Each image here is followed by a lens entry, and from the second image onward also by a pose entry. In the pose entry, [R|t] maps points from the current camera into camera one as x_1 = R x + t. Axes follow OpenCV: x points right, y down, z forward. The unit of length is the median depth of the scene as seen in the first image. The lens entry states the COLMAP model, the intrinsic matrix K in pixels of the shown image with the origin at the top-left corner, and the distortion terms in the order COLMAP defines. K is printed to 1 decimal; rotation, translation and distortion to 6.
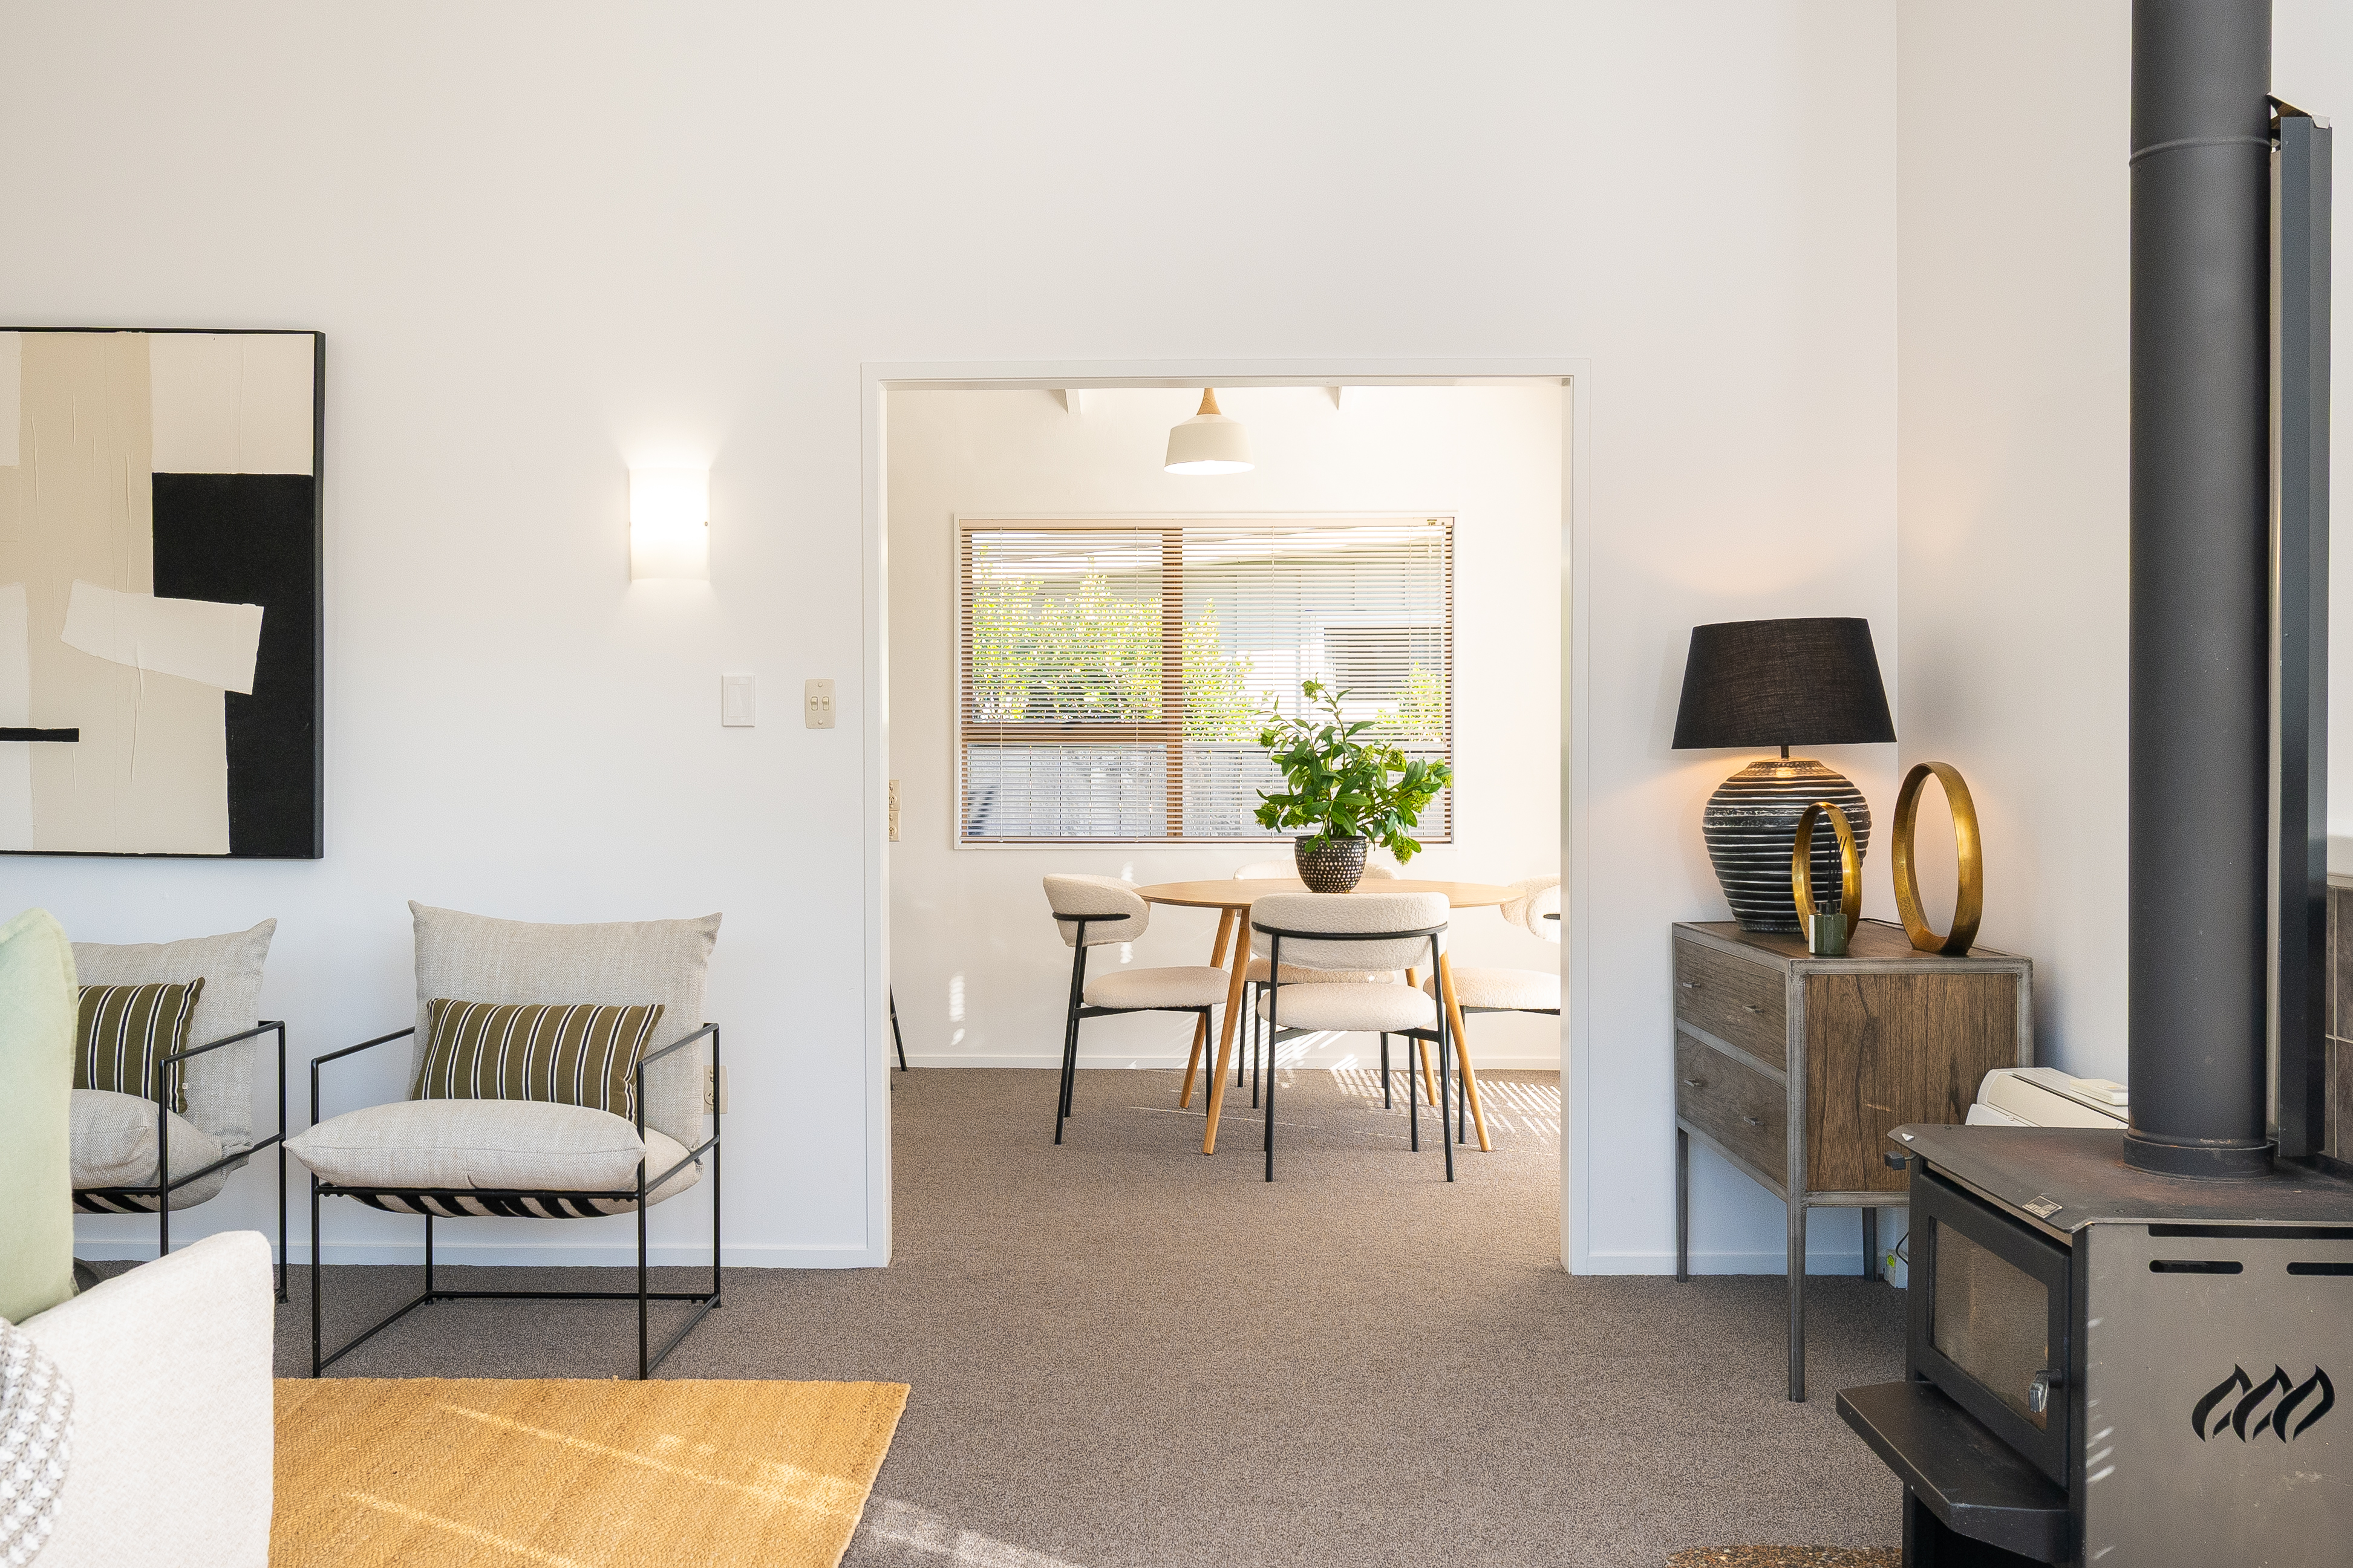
lens RADIAL K [[2229.8, 0, 1176.5], [0, 2229.8, 784.0], [0, 0, 1]] dist [-0.042683, 0.003121]
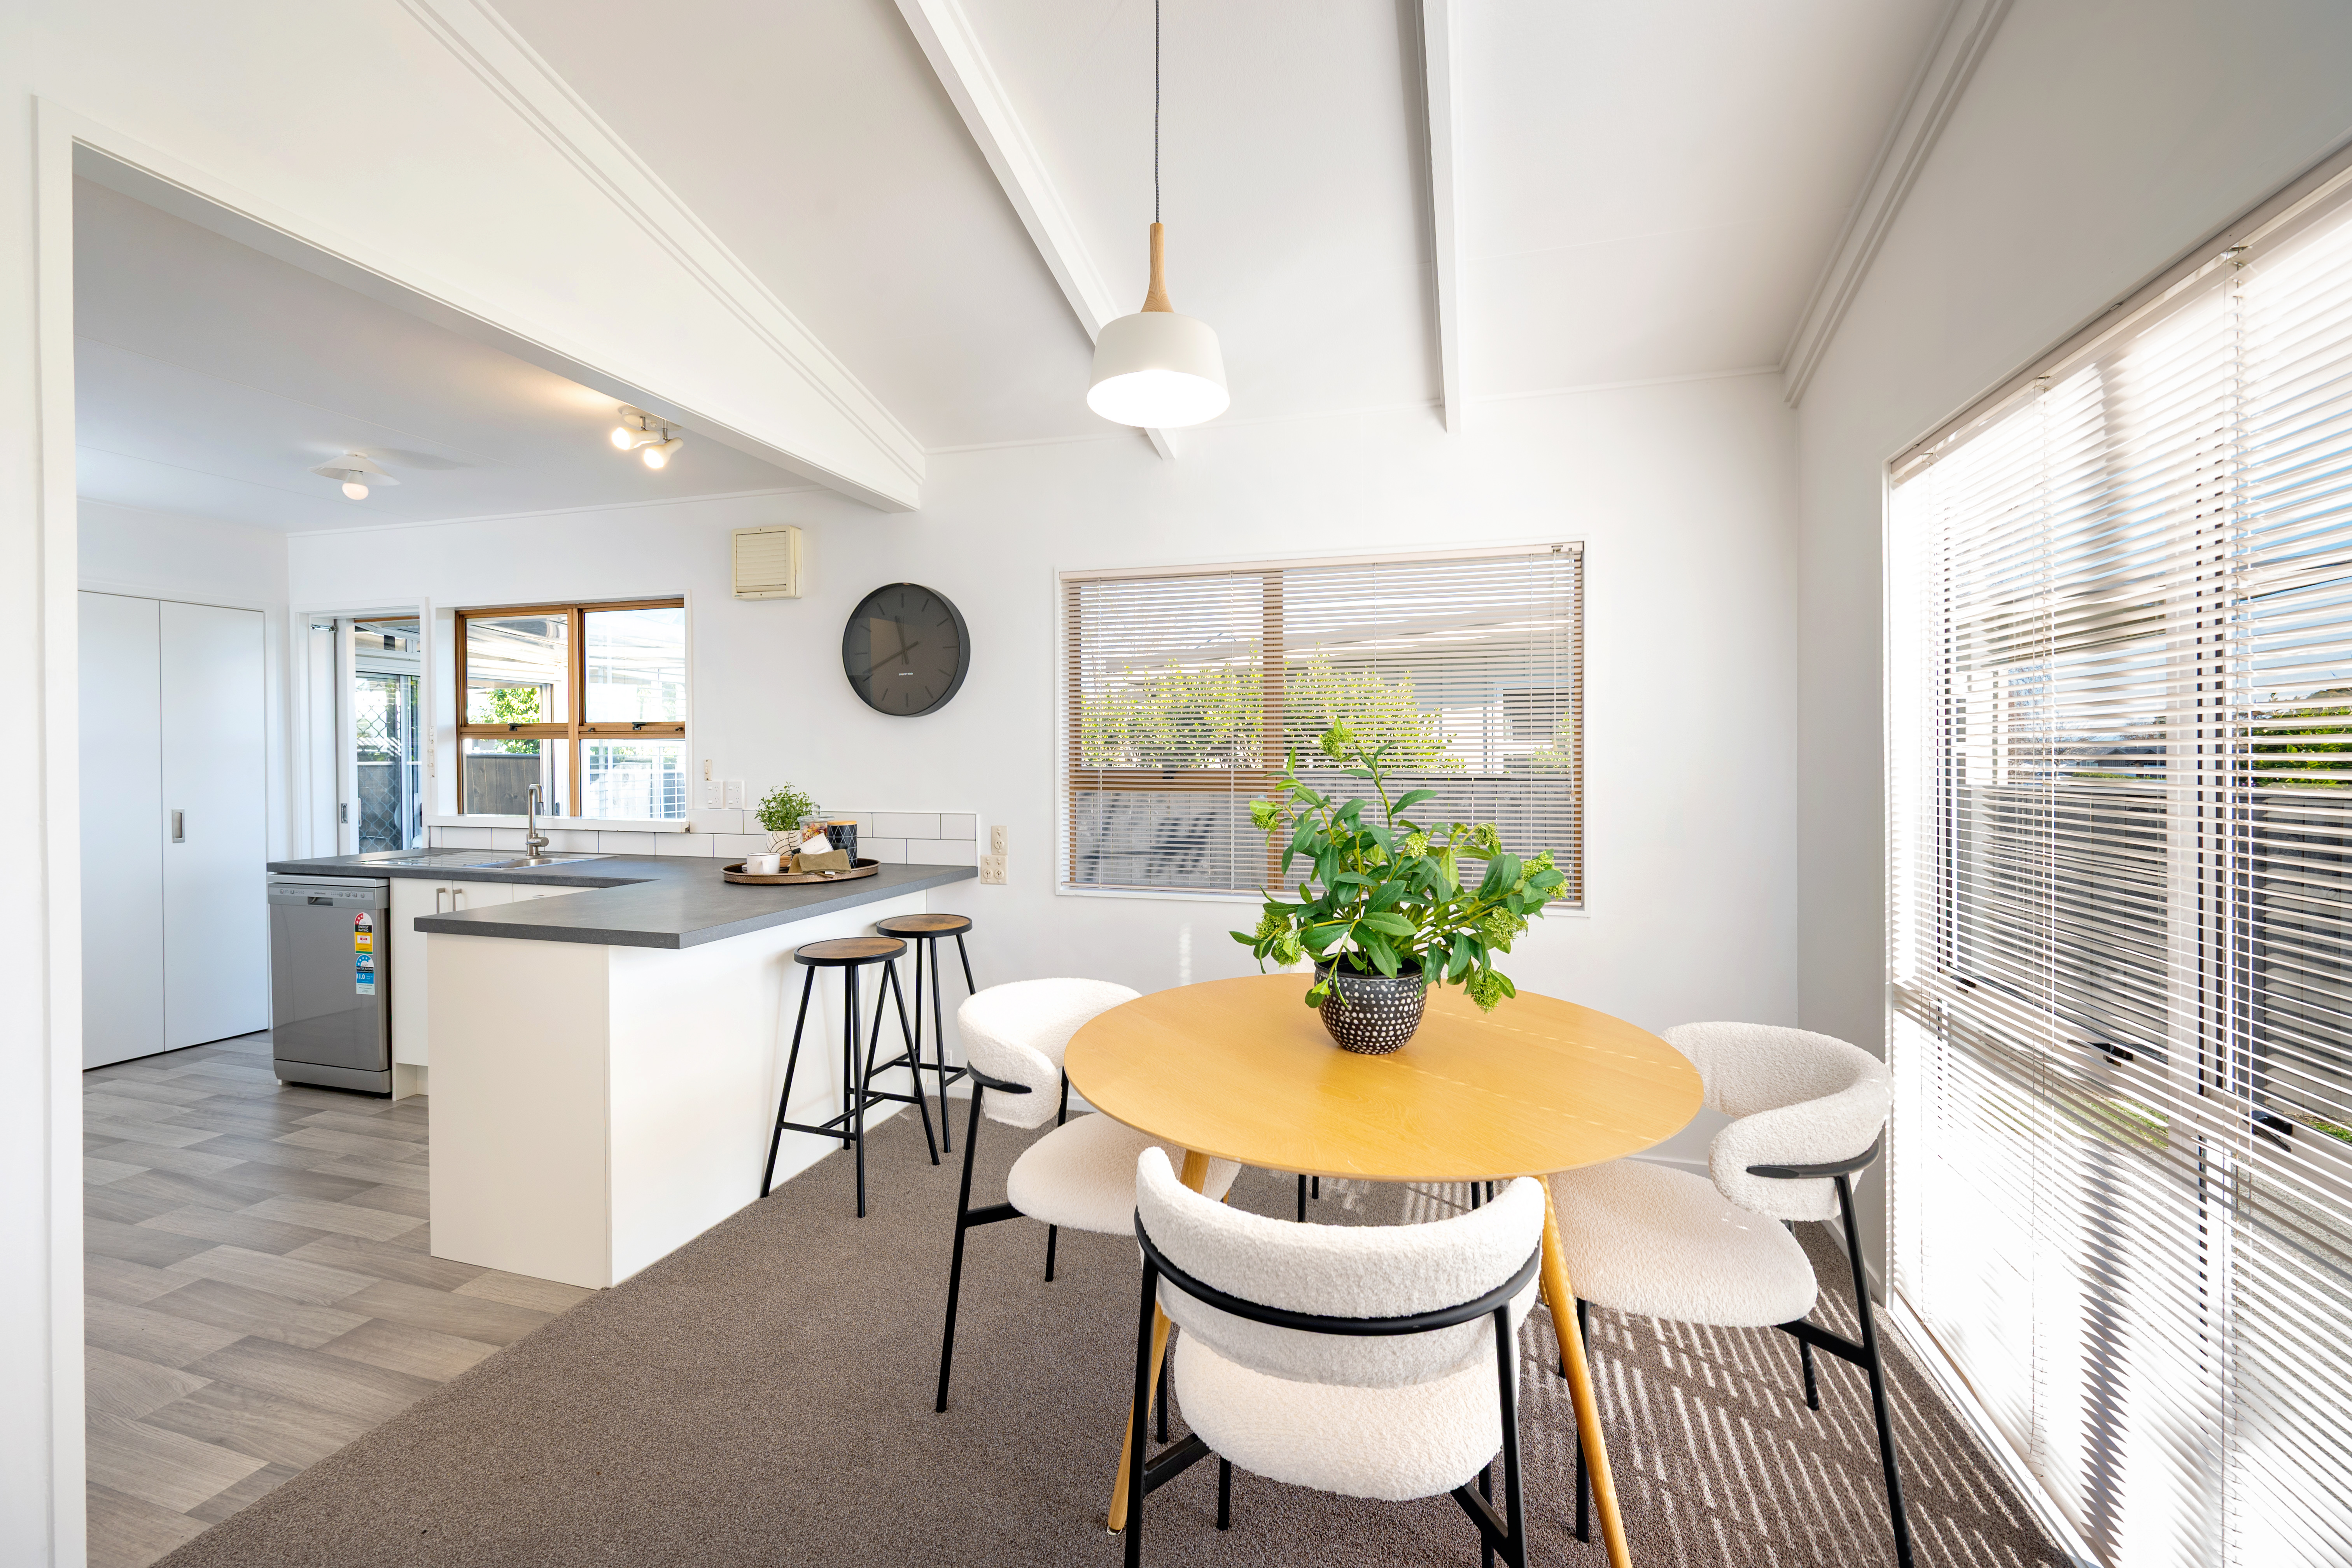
lens RADIAL K [[952.4, 0, 1185.9], [0, 952.4, 765.8], [0, 0, 1]] dist [-0.002008, -0.000095]
pose [[0.959060, 0.002598, -0.283189, 0.096363], [-0.004946, 0.999959, -0.007576, -0.032369], [0.283158, 0.008666, 0.959034, 0.712025]]
